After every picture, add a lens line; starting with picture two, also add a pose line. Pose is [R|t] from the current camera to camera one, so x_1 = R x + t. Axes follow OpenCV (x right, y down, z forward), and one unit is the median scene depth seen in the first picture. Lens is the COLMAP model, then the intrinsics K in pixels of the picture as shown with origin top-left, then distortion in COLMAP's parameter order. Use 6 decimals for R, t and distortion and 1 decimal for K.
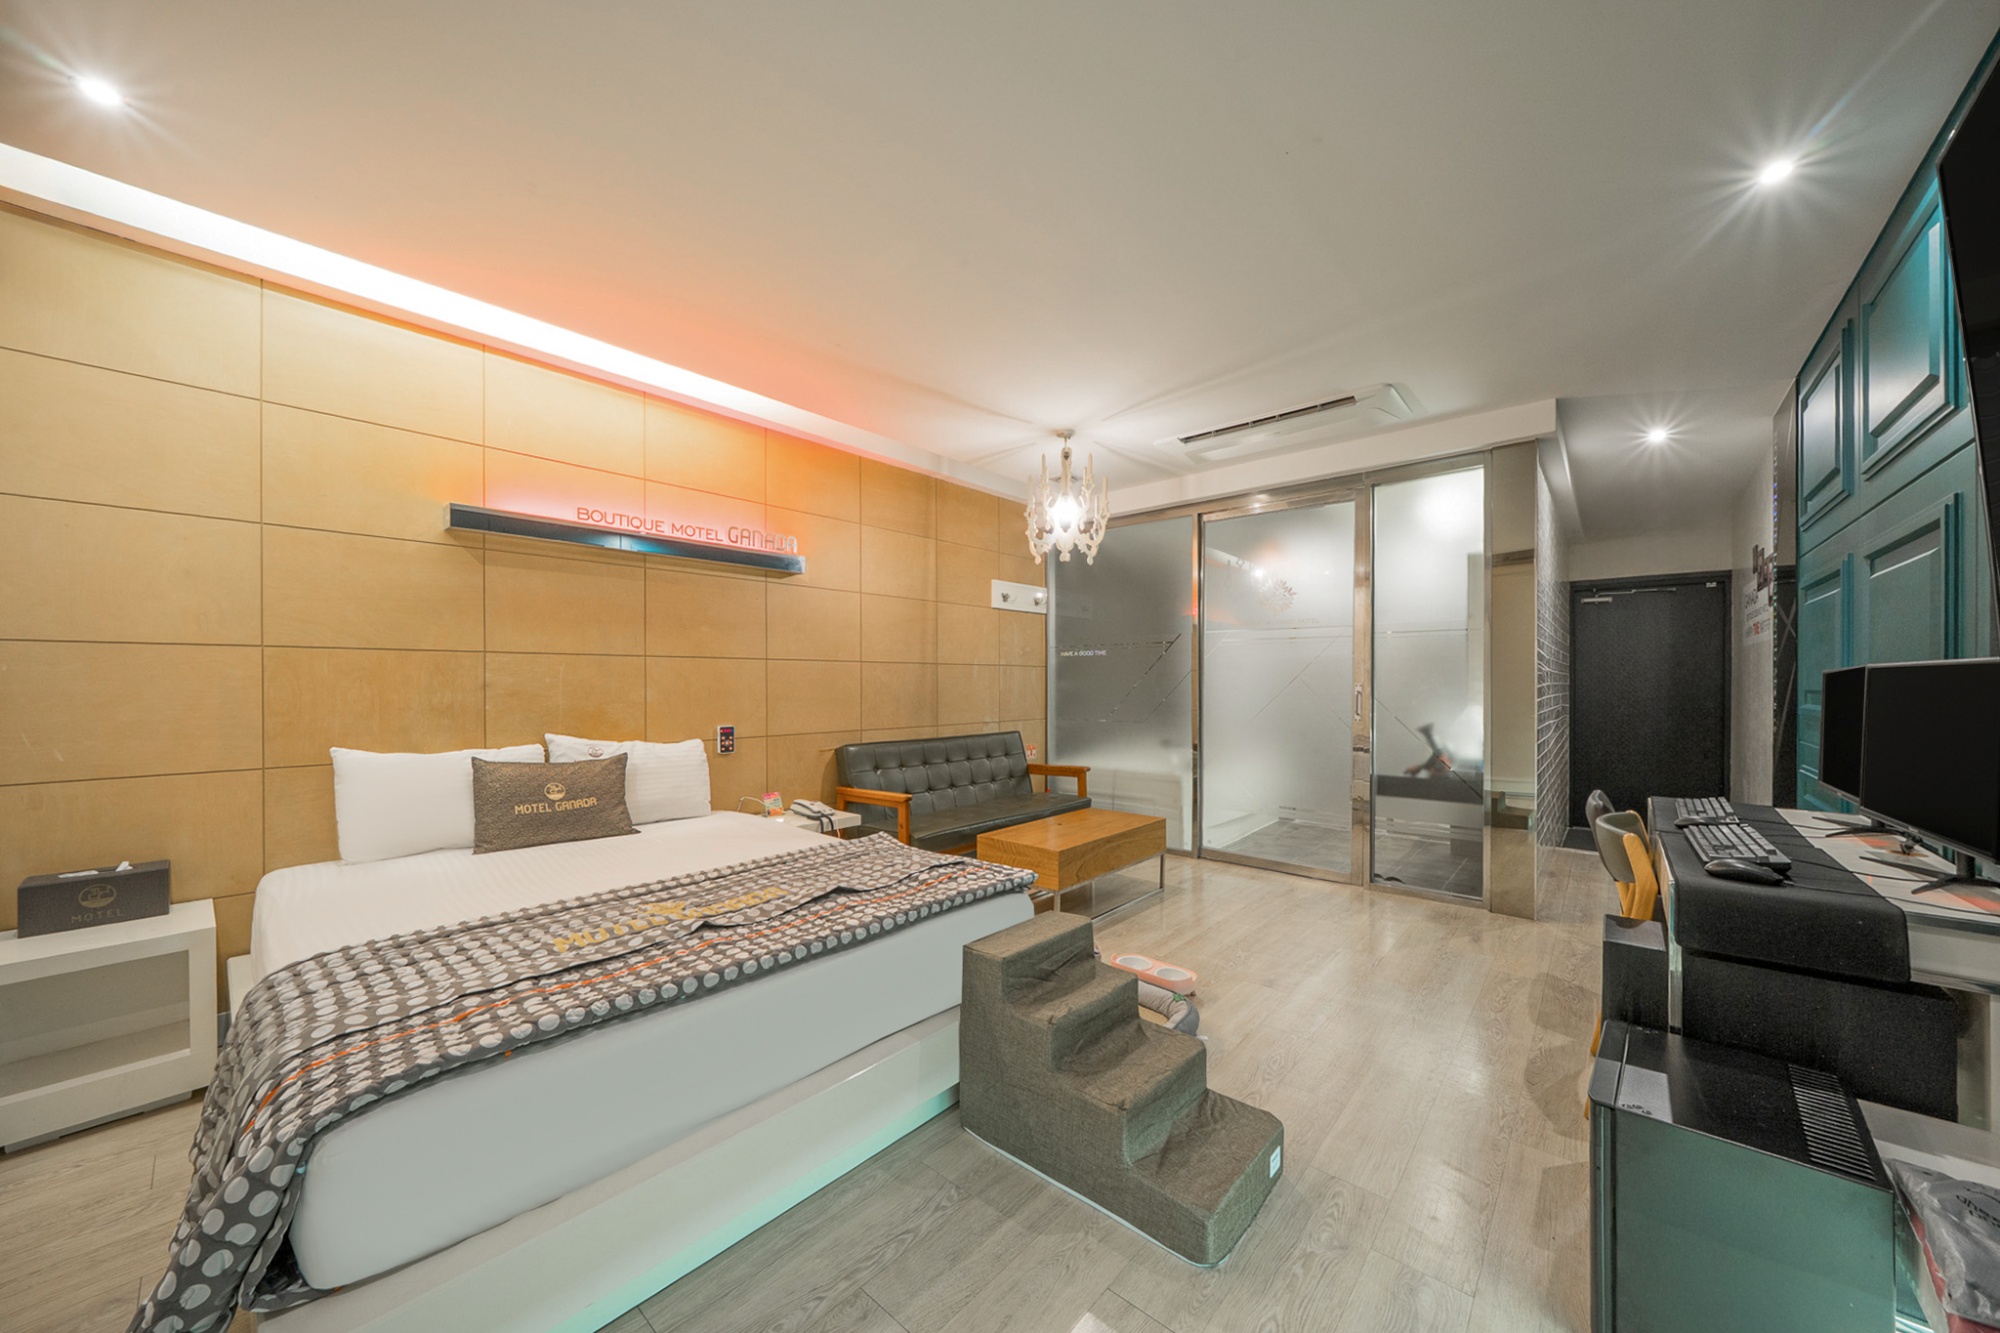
lens RADIAL K [[692.4, 0, 1007.6], [0, 692.4, 683.3], [0, 0, 1]] dist [-0.000202, 0.000013]
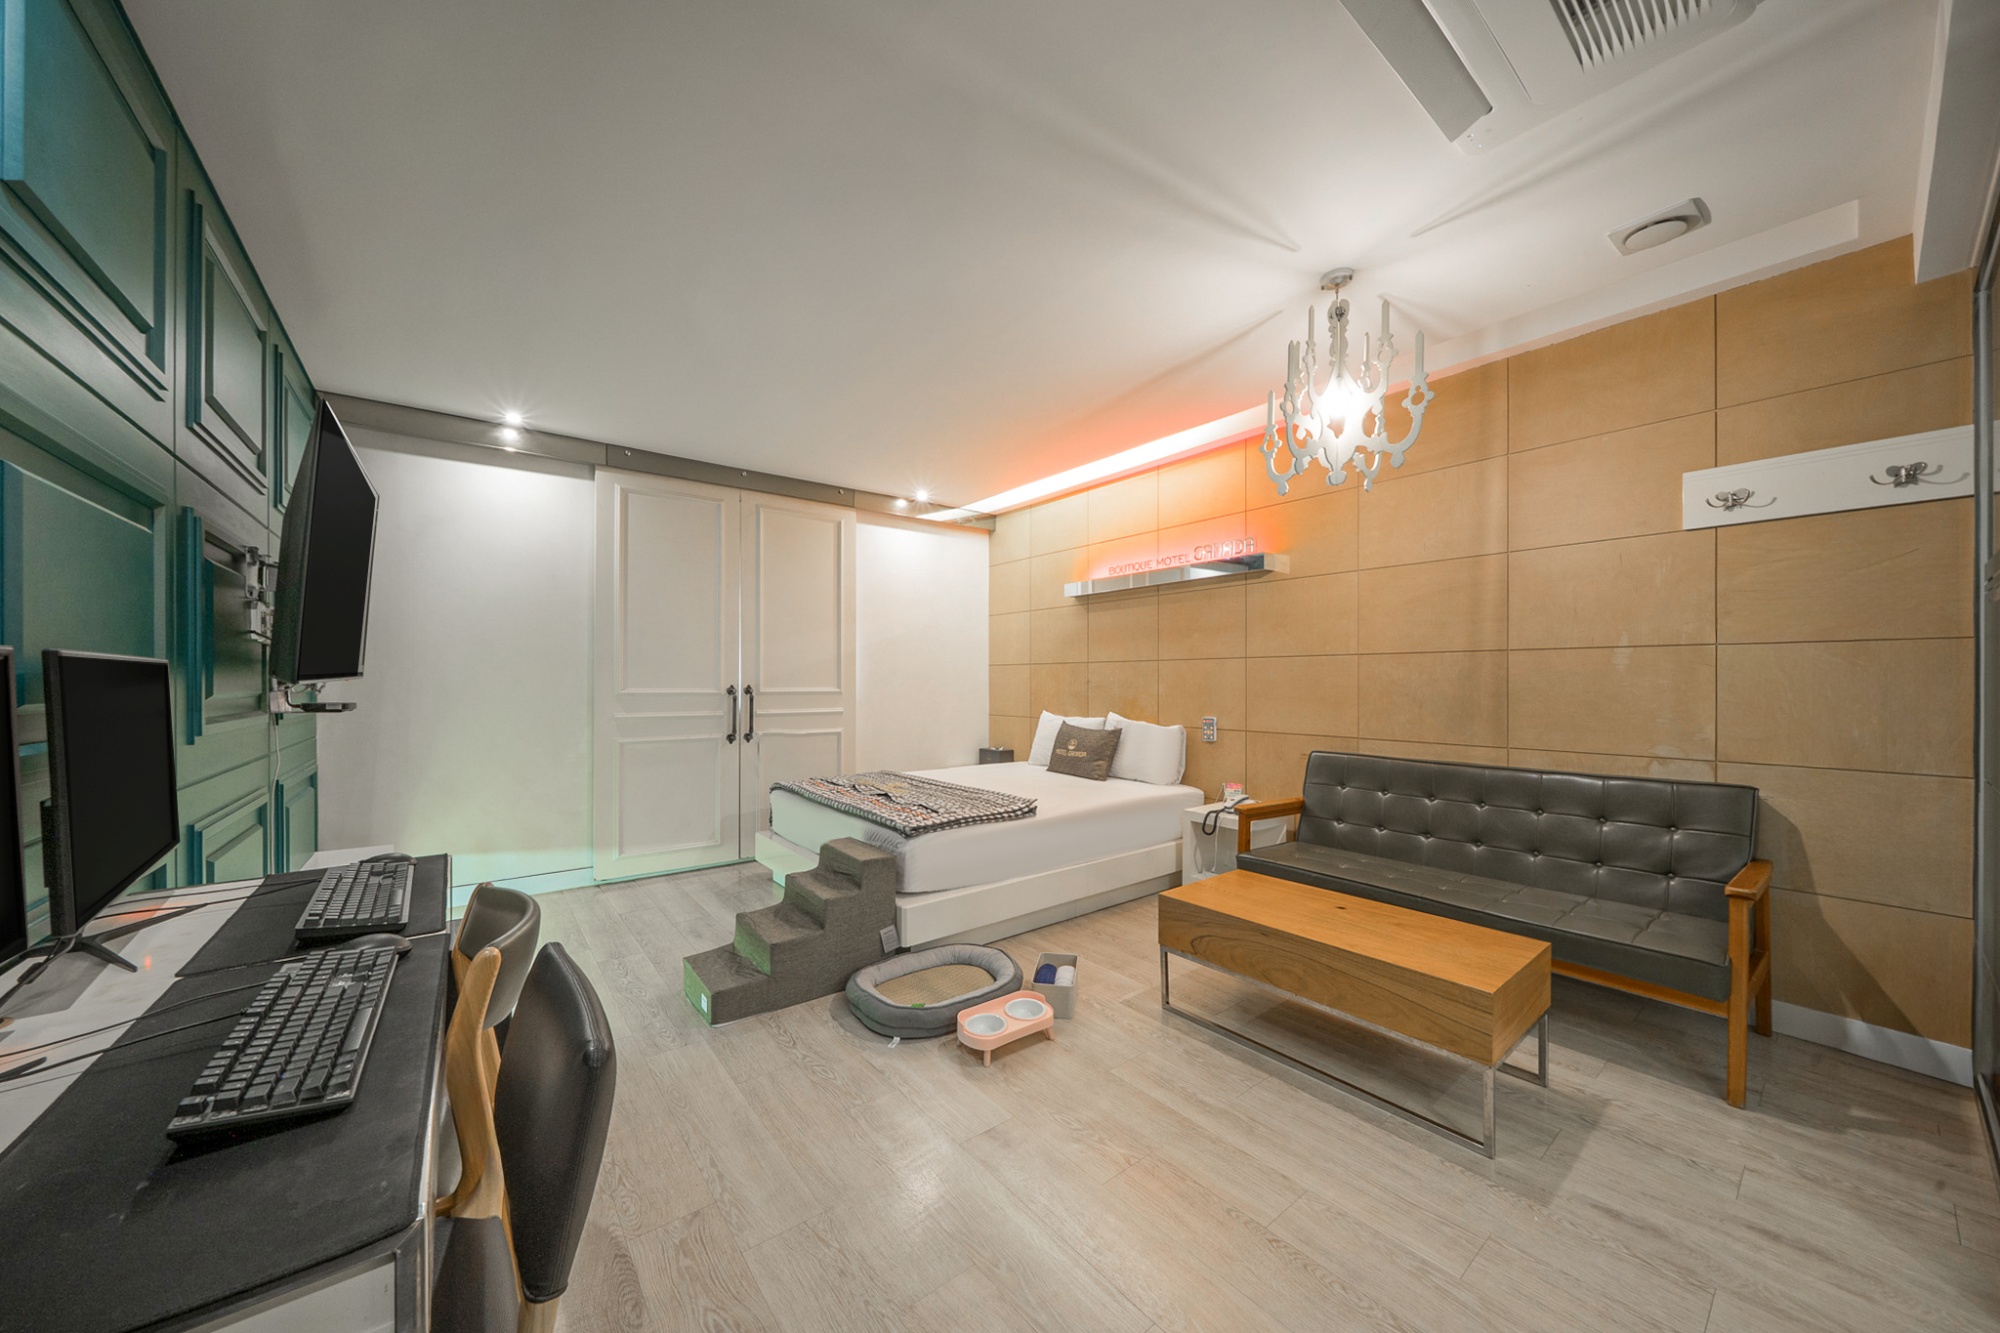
lens RADIAL K [[692.4, 0, 1007.6], [0, 692.4, 683.3], [0, 0, 1]] dist [-0.000202, 0.000013]
pose [[-0.173857, 0.010103, -0.984719, 0.746488], [0.004476, 0.999945, 0.009469, -0.007569], [0.984761, -0.002761, -0.173893, 0.816313]]
